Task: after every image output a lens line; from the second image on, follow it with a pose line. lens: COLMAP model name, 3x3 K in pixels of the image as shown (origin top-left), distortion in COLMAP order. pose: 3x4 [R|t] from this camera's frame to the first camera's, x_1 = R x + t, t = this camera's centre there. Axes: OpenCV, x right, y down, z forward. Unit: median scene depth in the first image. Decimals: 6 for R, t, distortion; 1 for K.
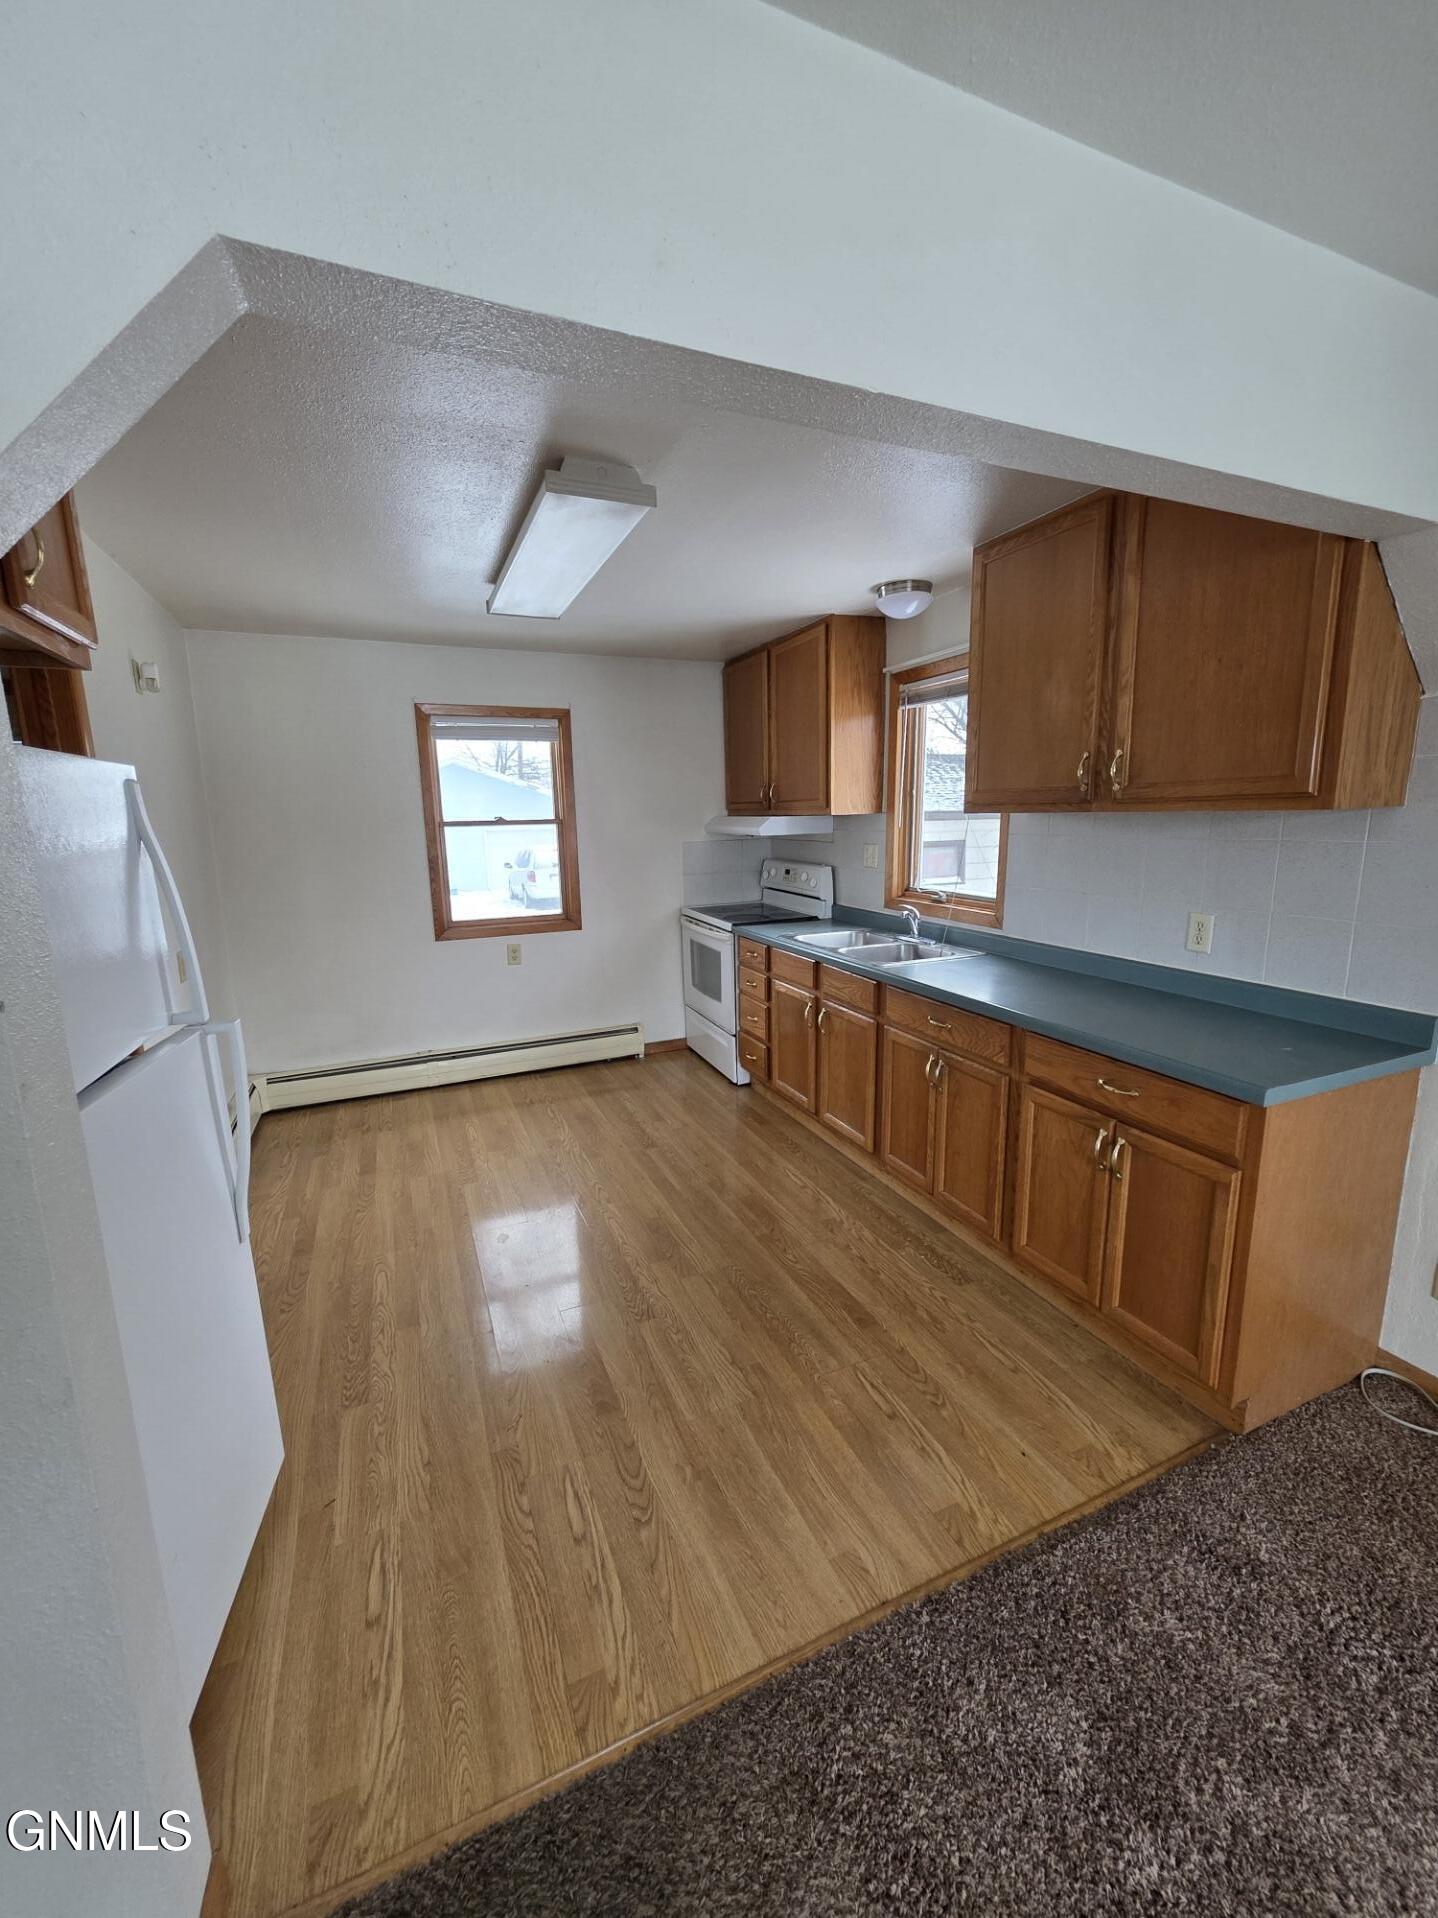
lens RADIAL K [[761.7, 0, 723.0], [0, 761.7, 960.8], [0, 0, 1]] dist [0.002970, 0.000676]
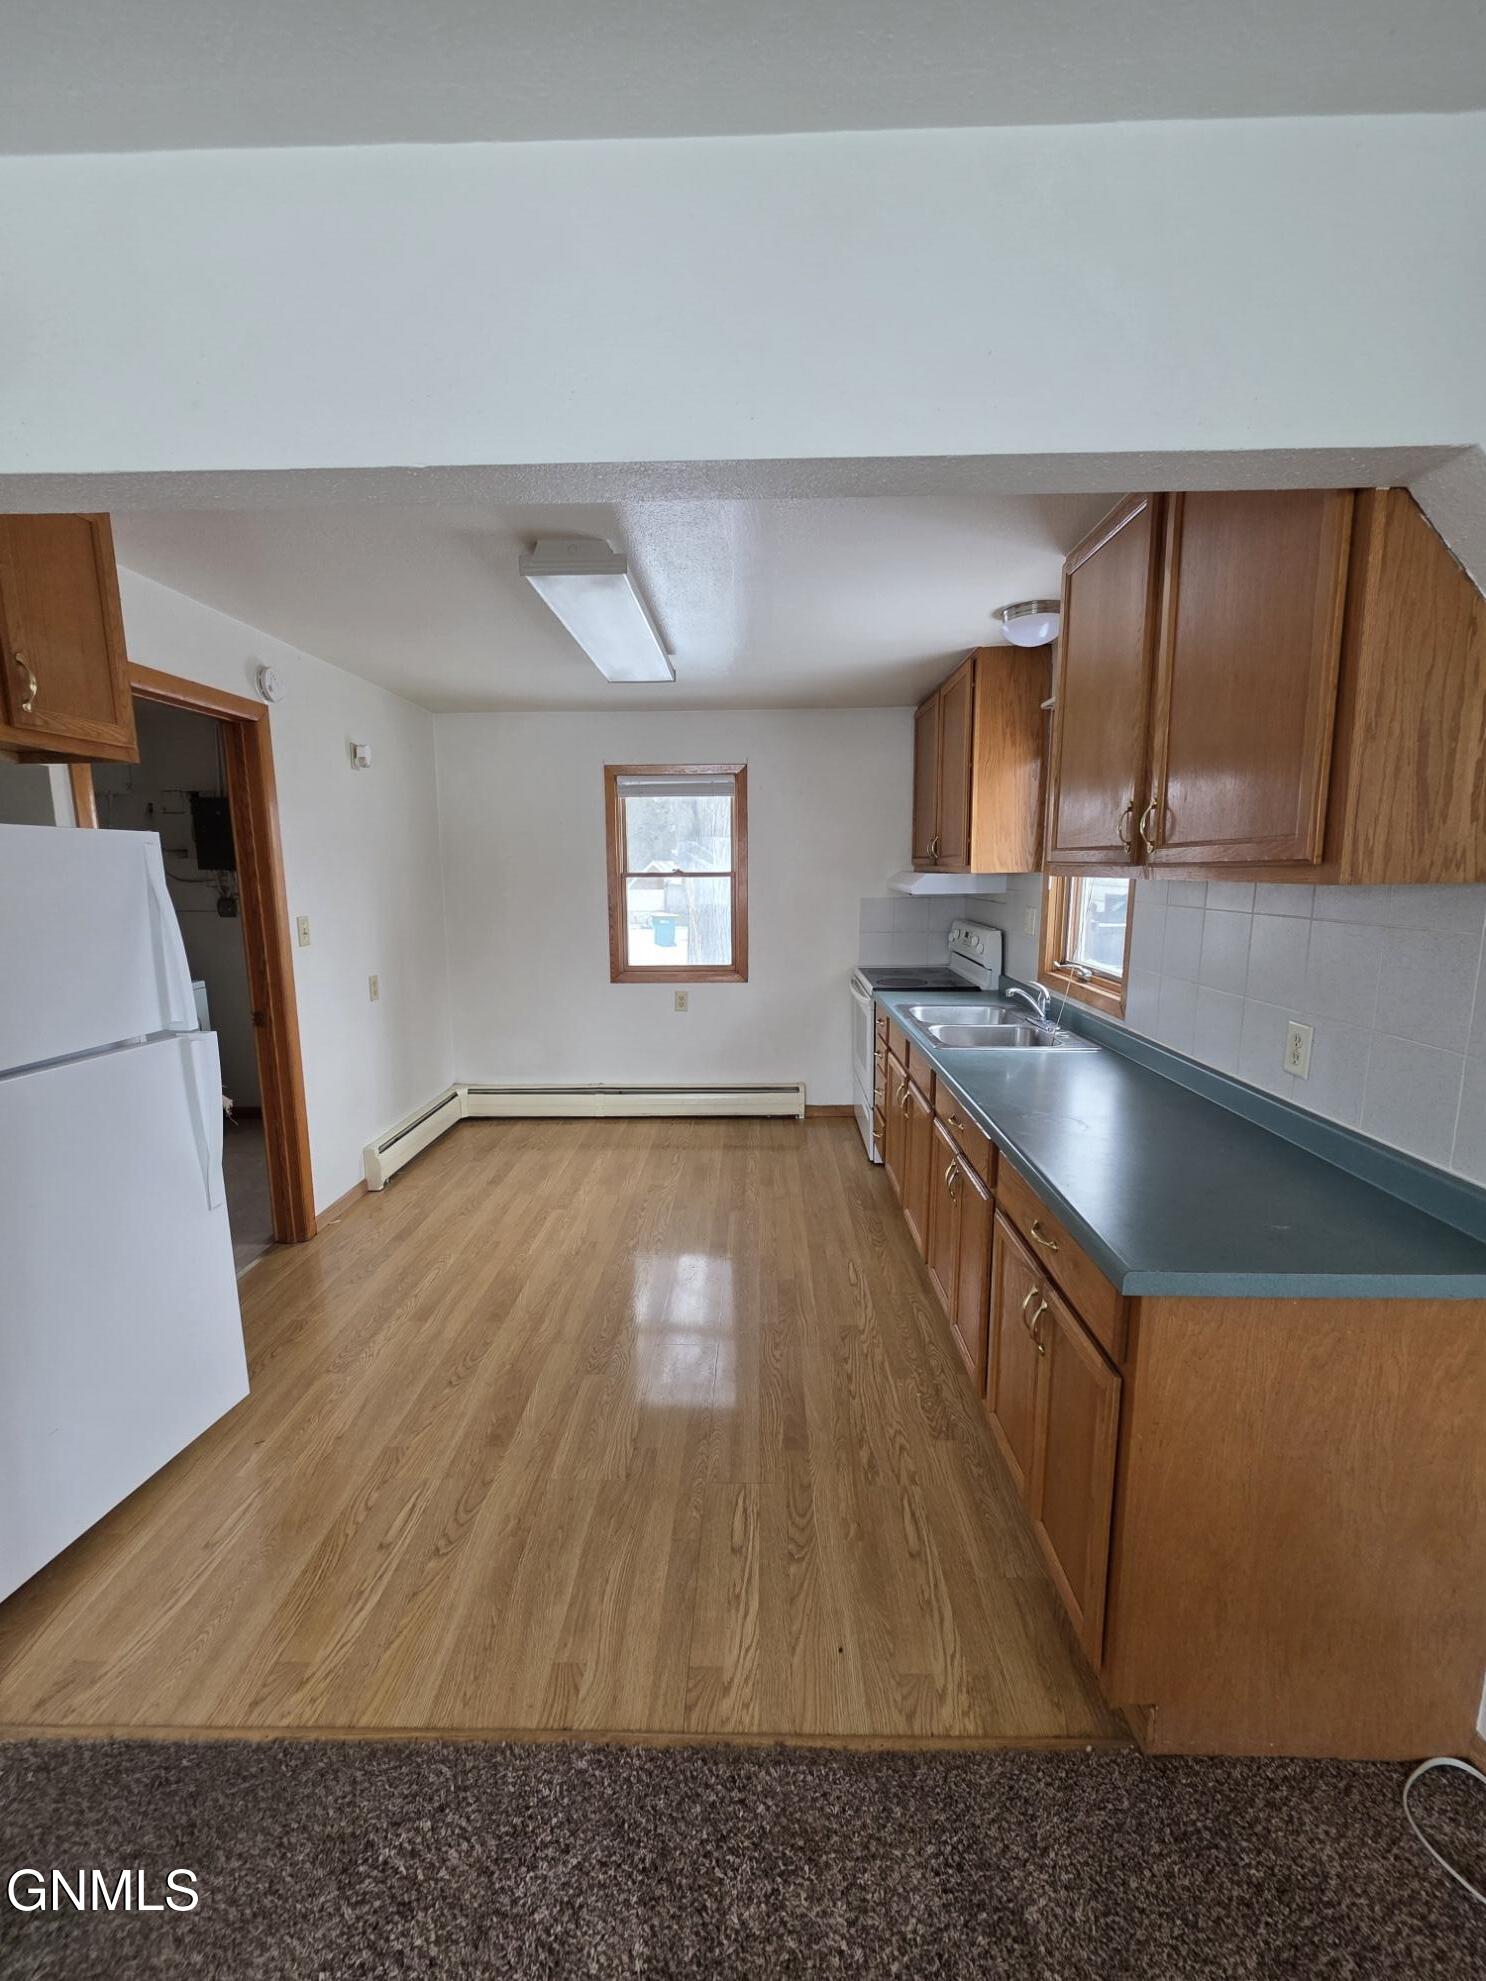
lens RADIAL K [[786.7, 0, 737.3], [0, 786.7, 990.9], [0, 0, 1]] dist [0.002970, 0.000676]
pose [[0.907879, 0.078259, -0.411863, 0.365254], [-0.090283, 0.995868, -0.009784, -0.029274], [0.409395, 0.046067, 0.911193, 0.087904]]
